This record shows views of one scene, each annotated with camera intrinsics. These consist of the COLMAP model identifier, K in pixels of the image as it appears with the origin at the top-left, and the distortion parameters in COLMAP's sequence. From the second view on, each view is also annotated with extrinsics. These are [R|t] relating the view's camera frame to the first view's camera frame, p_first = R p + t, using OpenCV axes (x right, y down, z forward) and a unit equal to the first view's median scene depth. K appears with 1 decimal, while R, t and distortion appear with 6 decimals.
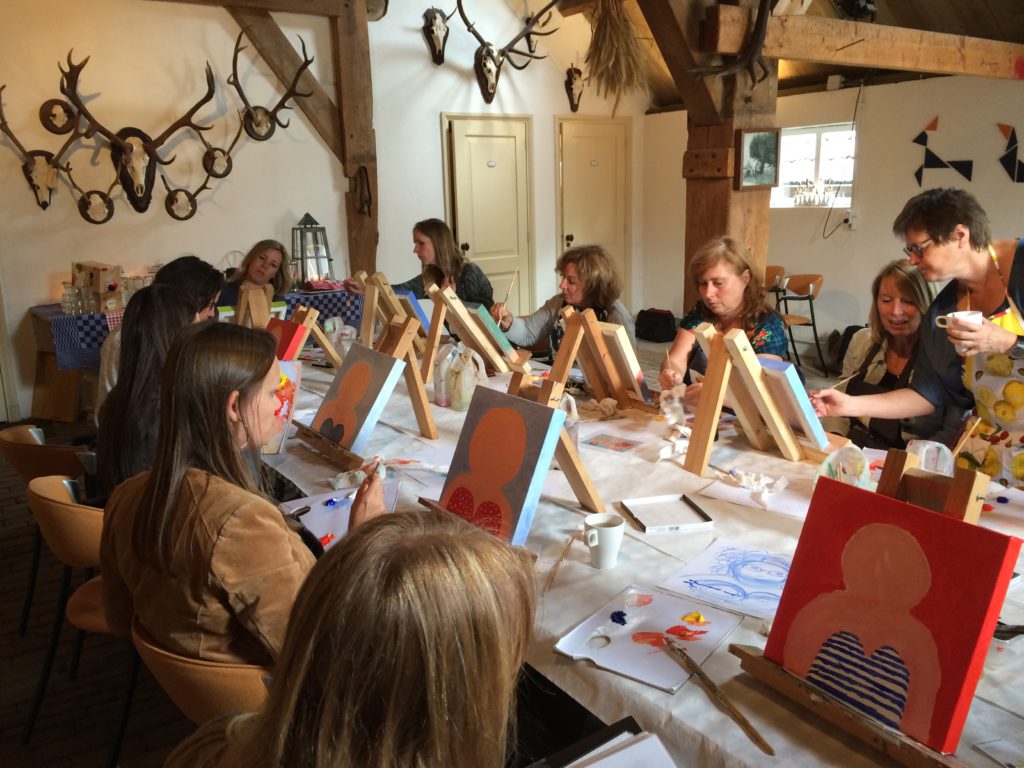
lens RADIAL K [[870.9, 0, 512.0], [0, 870.9, 384.0], [0, 0, 1]] dist [0.059402, -0.094266]
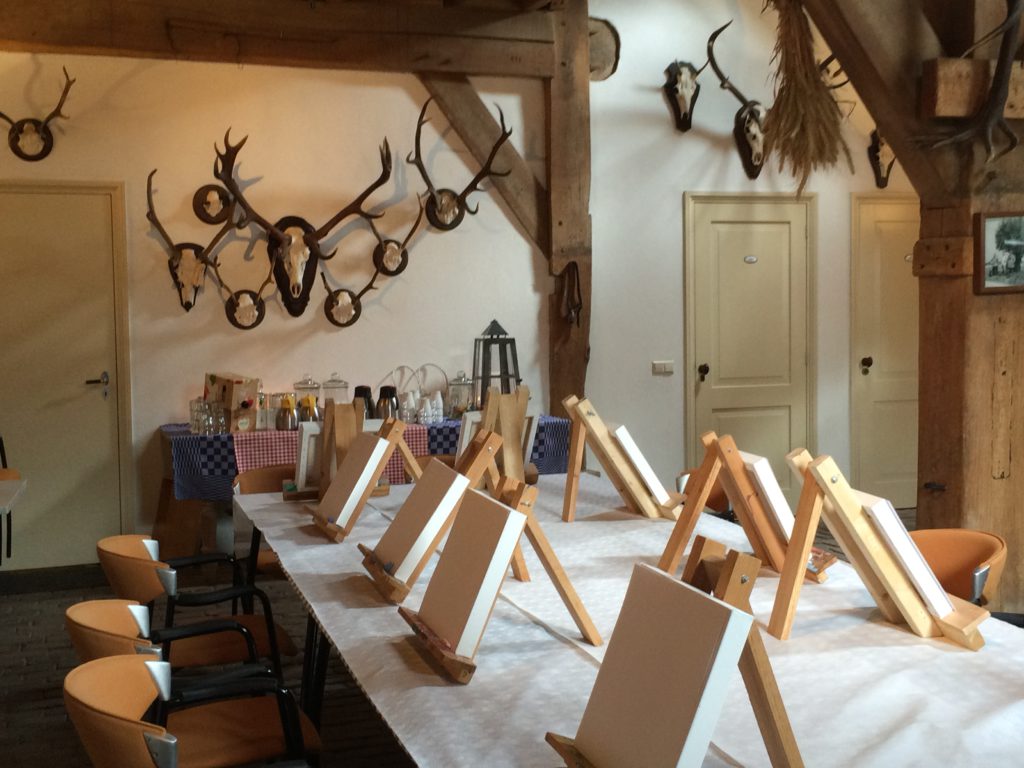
lens RADIAL K [[1301.6, 0, 512.0], [0, 1301.6, 384.0], [0, 0, 1]] dist [0.017064, 0.057041]
pose [[0.957792, 0.029825, -0.285912, 0.118798], [-0.072812, 0.987339, -0.140923, 0.022816], [0.278089, 0.155792, 0.947837, -0.082986]]
